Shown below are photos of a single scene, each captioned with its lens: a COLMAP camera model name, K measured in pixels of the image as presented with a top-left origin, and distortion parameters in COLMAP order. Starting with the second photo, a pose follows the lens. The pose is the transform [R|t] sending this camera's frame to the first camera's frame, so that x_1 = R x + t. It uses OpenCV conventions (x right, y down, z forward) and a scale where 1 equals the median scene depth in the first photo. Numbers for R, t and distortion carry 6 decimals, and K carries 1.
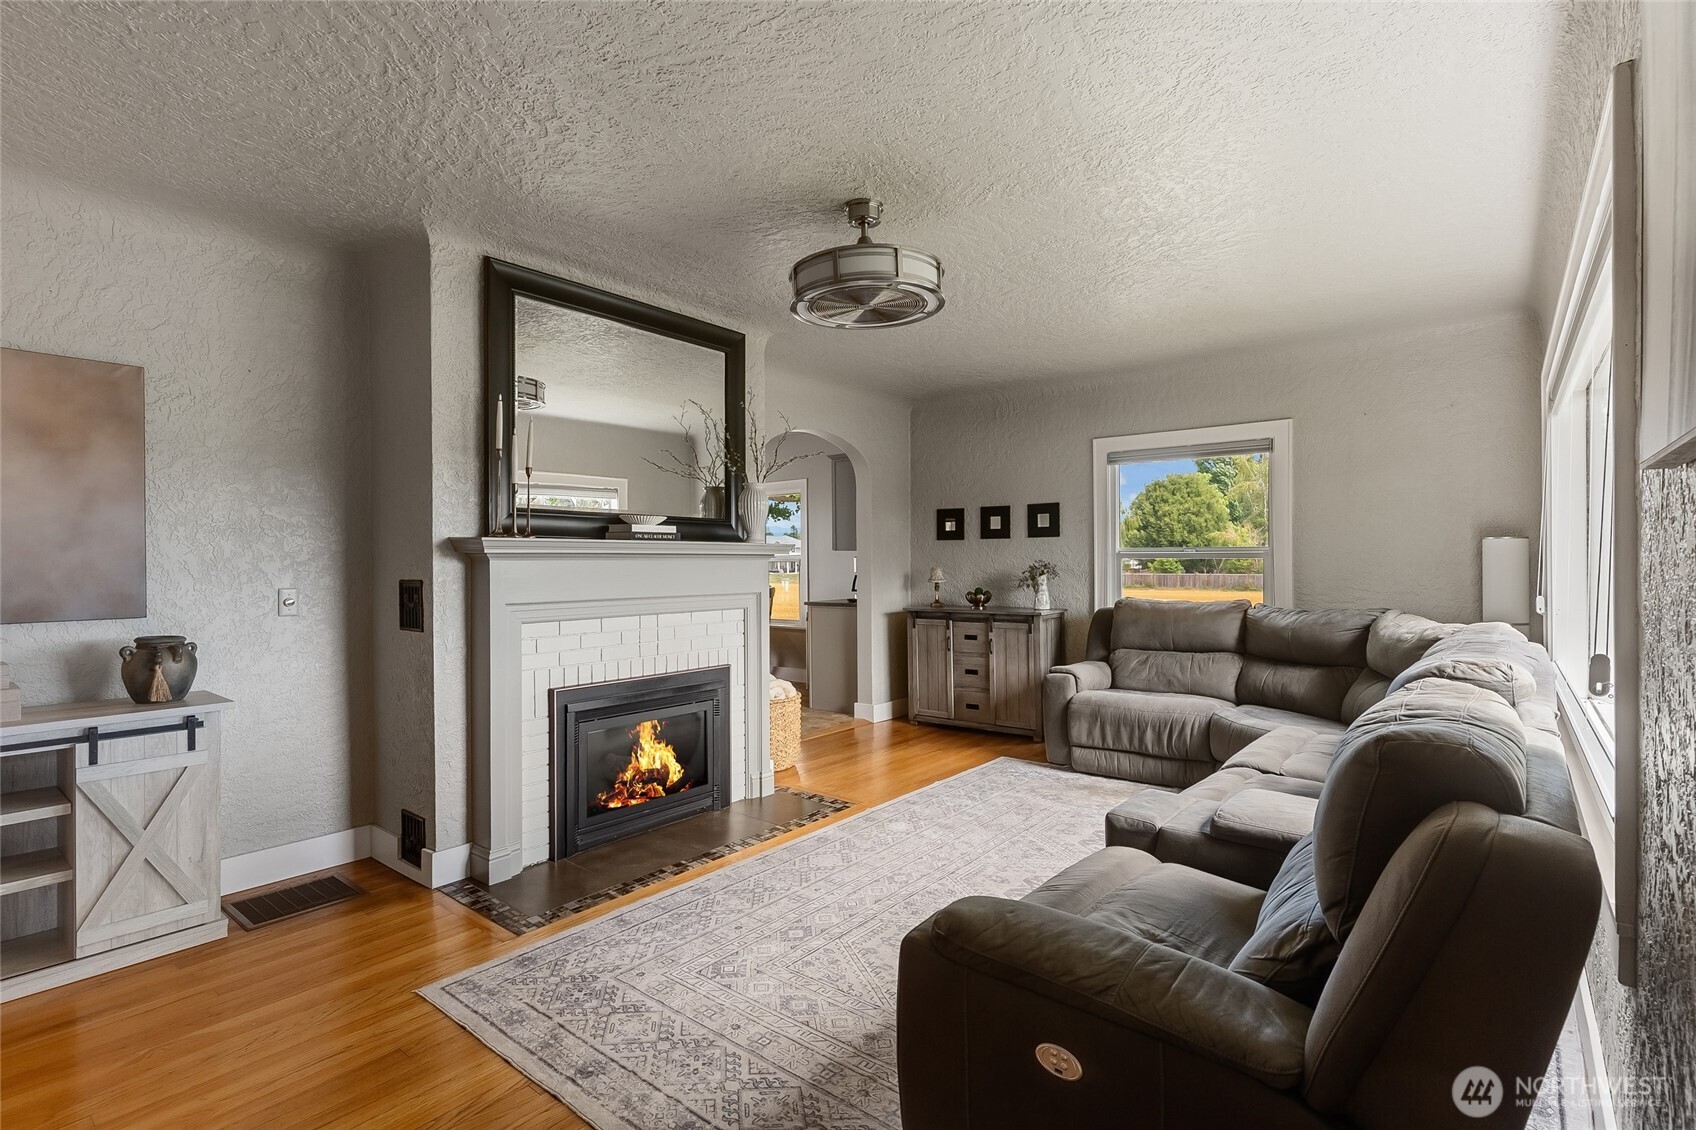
lens RADIAL K [[805.7, 0, 846.7], [0, 805.7, 566.4], [0, 0, 1]] dist [0.002159, -0.001353]
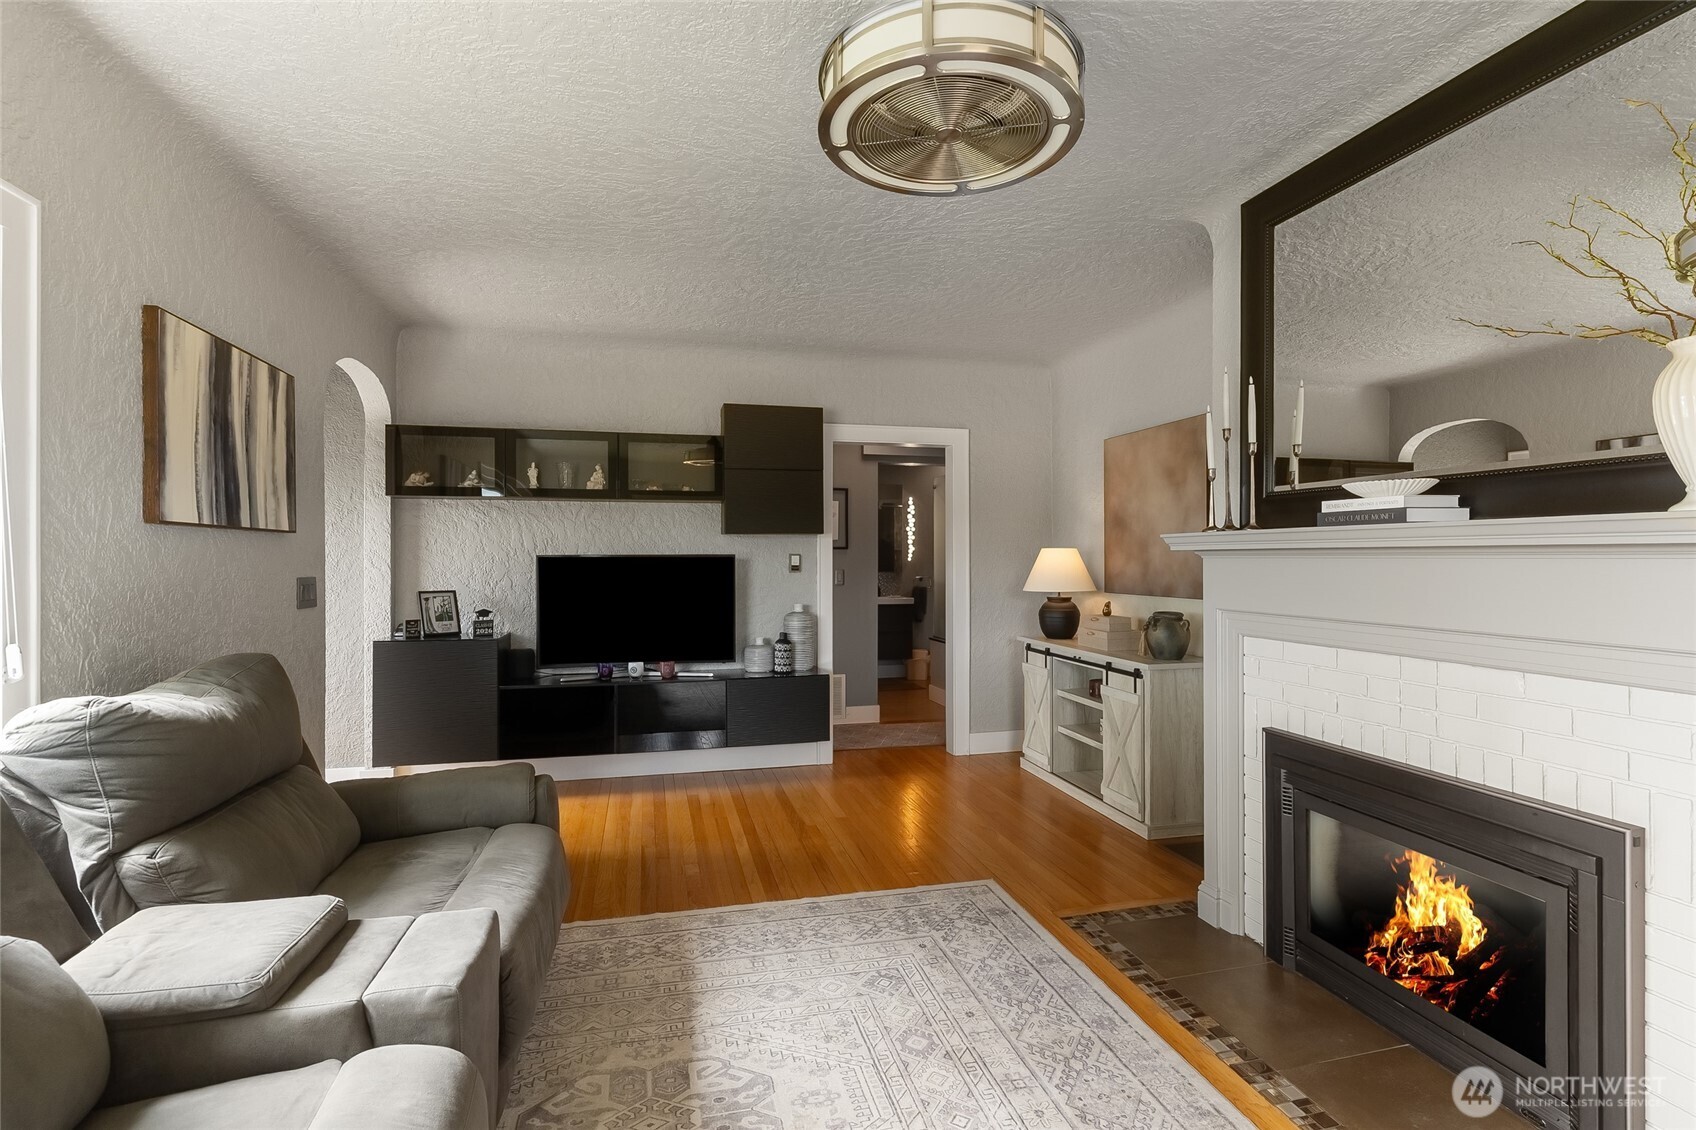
lens RADIAL K [[805.7, 0, 849.2], [0, 805.7, 558.6], [0, 0, 1]] dist [0.002159, -0.001353]
pose [[-0.602366, 0.009710, -0.798161, 0.586698], [0.002536, 0.999944, 0.010251, -0.021249], [0.798216, 0.004151, -0.602357, 1.395347]]
